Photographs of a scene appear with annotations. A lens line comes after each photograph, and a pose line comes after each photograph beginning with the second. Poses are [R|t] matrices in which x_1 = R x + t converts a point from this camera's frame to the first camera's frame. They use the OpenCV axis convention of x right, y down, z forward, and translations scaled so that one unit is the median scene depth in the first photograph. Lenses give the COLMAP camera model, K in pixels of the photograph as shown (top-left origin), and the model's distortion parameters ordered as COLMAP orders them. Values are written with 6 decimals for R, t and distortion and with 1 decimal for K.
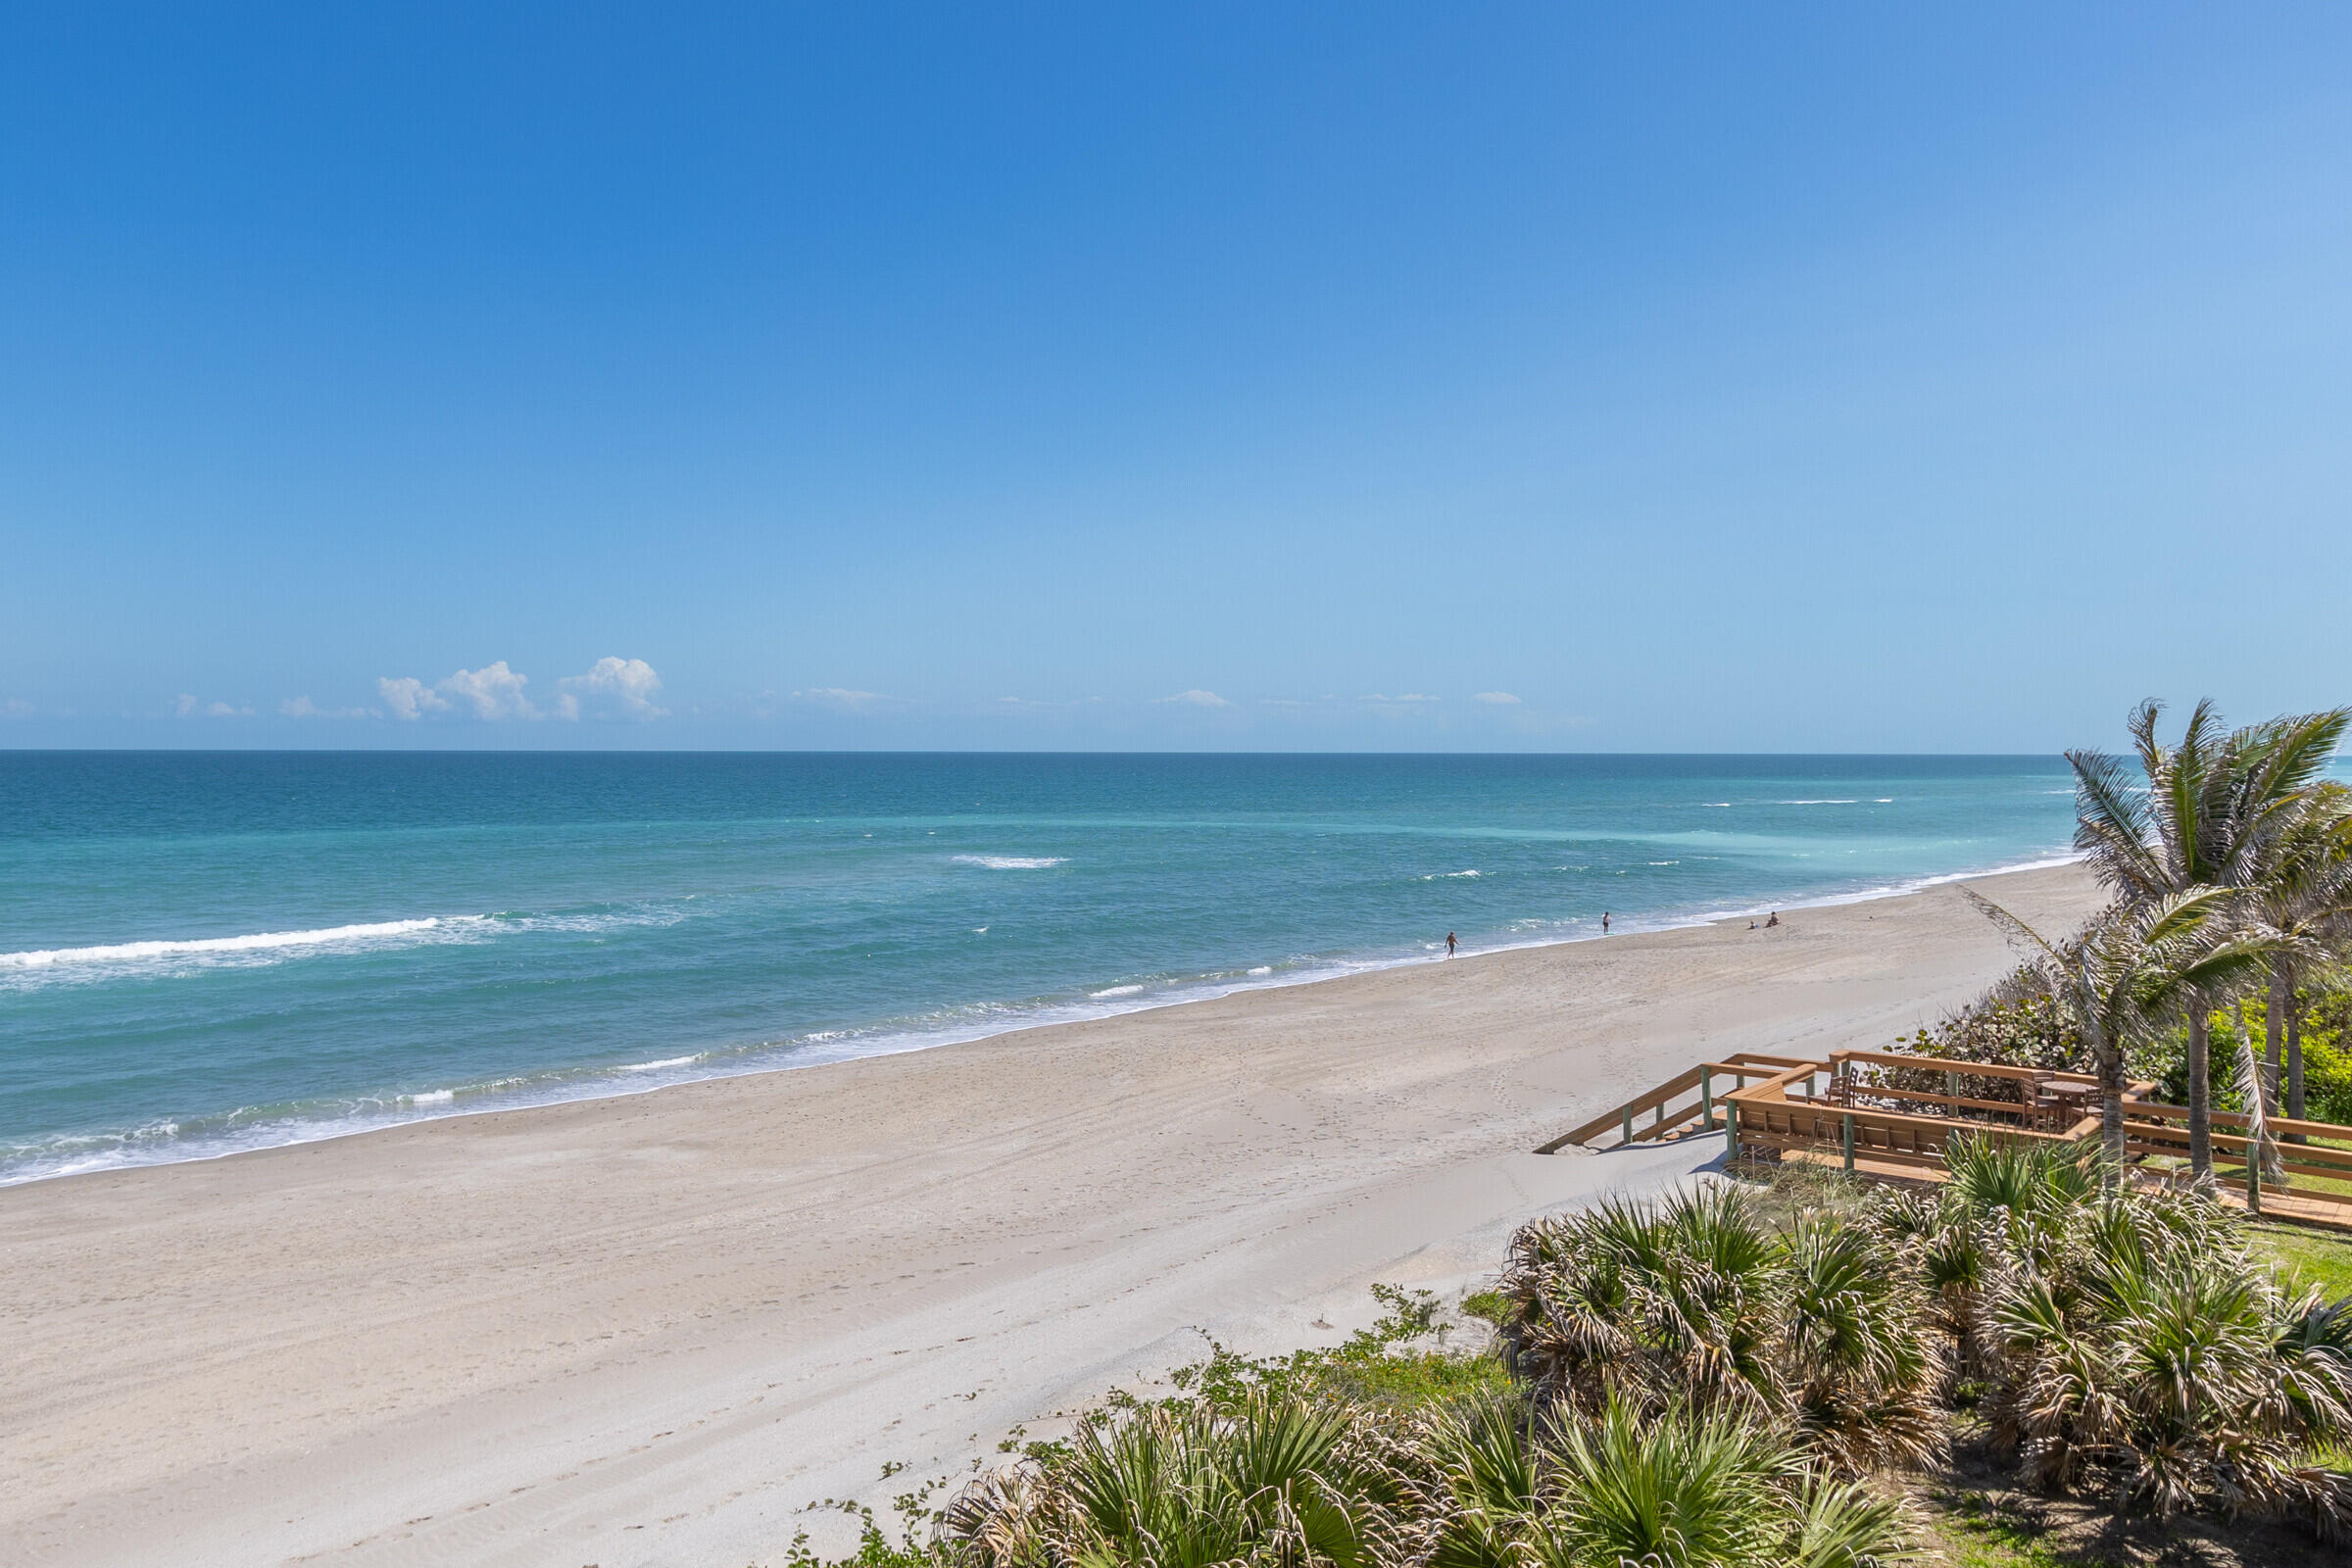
lens RADIAL K [[1160.3, 0, 1173.6], [0, 1160.3, 781.9], [0, 0, 1]] dist [0.015942, -0.001002]
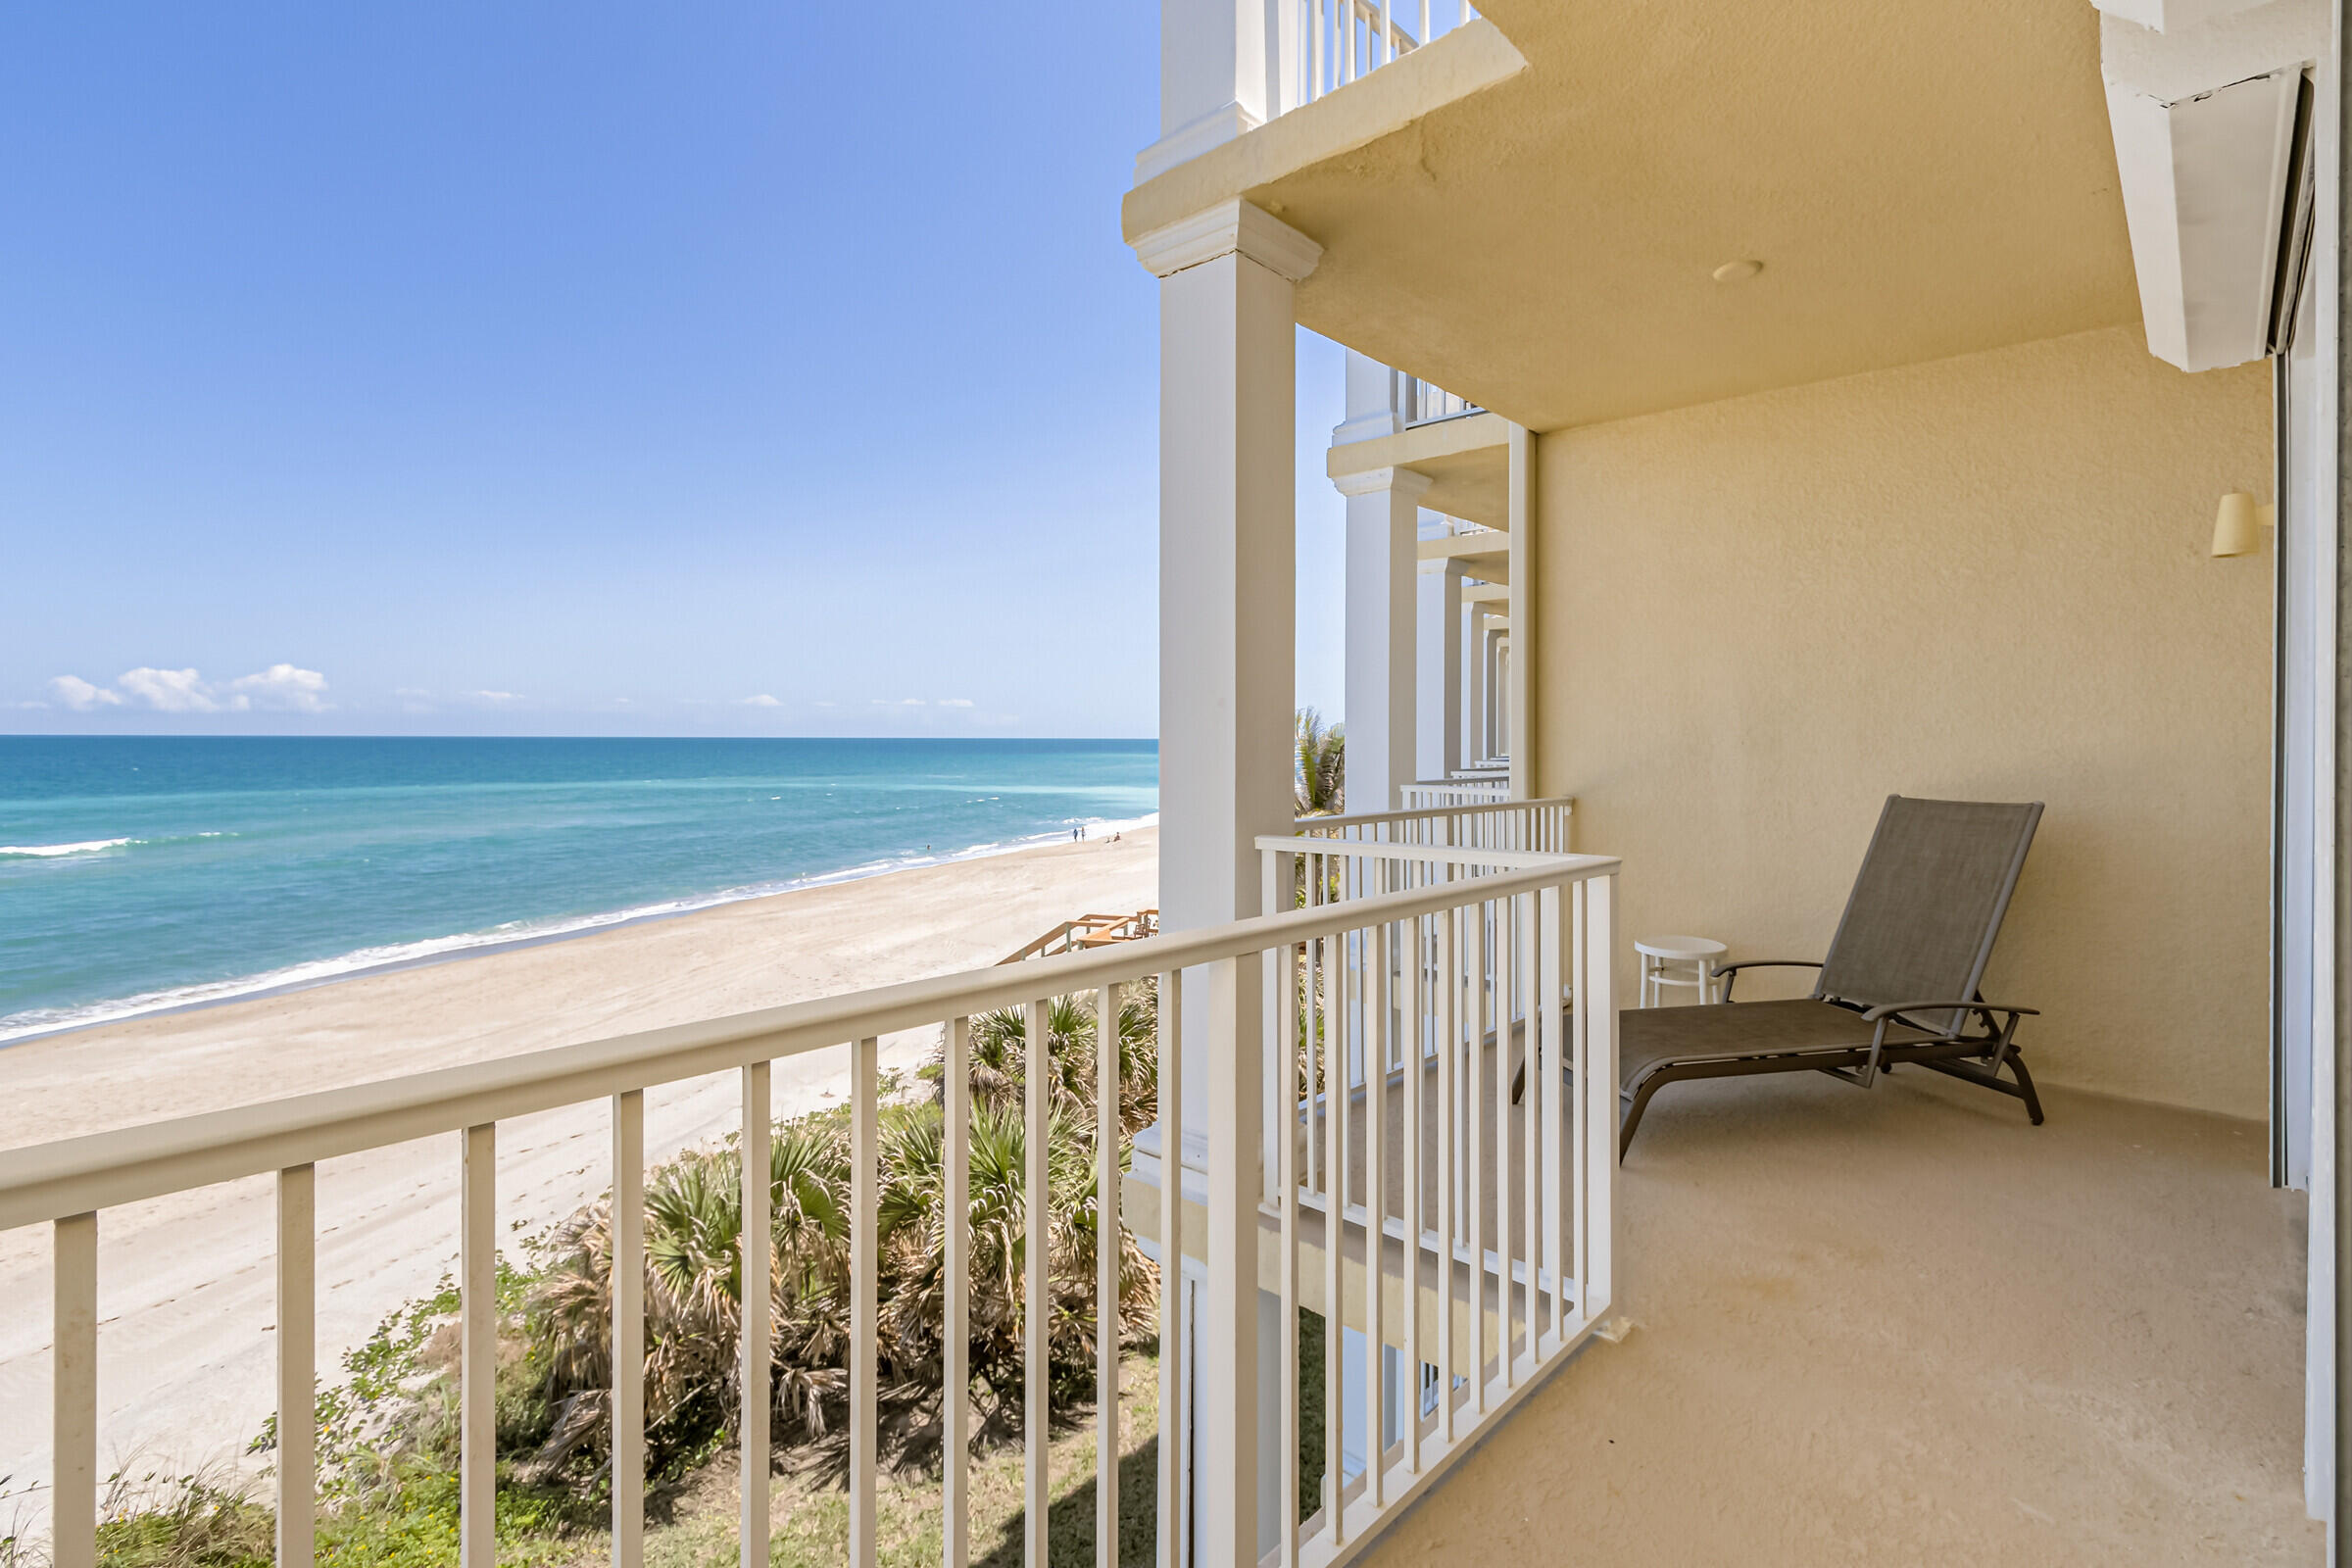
lens RADIAL K [[1103.7, 0, 1227.9], [0, 1103.7, 734.2], [0, 0, 1]] dist [0.008710, -0.004861]
pose [[0.949794, 0.002320, 0.312867, 0.164330], [0.002161, 0.999900, -0.013976, -0.009557], [-0.312869, 0.013951, 0.949694, -0.595531]]
